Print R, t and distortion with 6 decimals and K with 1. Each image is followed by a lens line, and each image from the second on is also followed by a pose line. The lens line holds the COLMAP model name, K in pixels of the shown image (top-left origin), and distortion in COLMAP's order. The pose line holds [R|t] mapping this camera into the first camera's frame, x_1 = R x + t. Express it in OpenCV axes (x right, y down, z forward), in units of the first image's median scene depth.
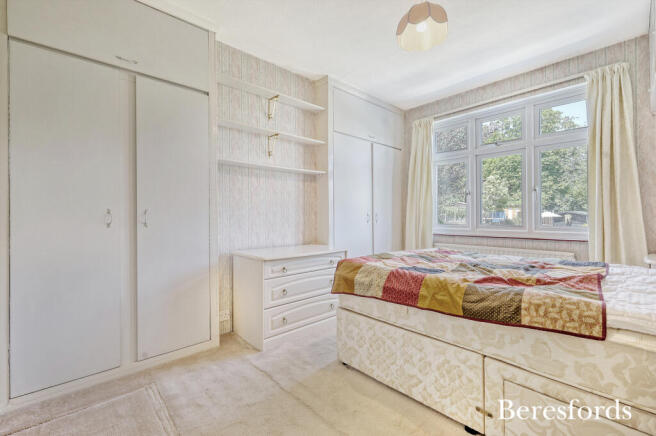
lens RADIAL K [[288.6, 0, 330.4], [0, 288.6, 218.4], [0, 0, 1]] dist [0.008790, 0.000361]
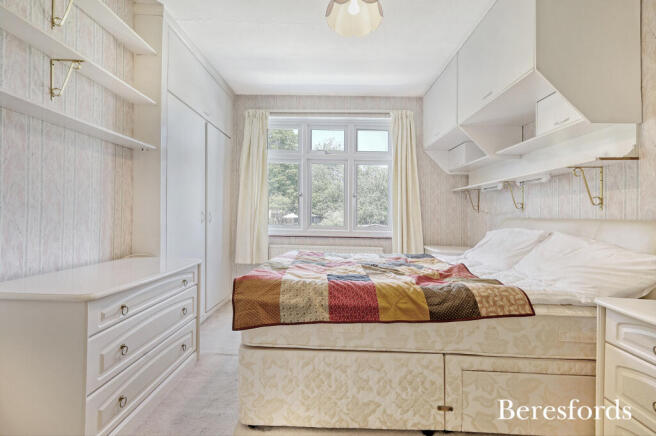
lens RADIAL K [[288.6, 0, 327.1], [0, 288.6, 216.8], [0, 0, 1]] dist [0.008790, 0.000361]
pose [[0.691379, 0.018655, 0.722251, -0.351290], [-0.017489, 0.999806, -0.009083, -0.001792], [-0.722281, -0.006352, 0.691571, 0.395066]]
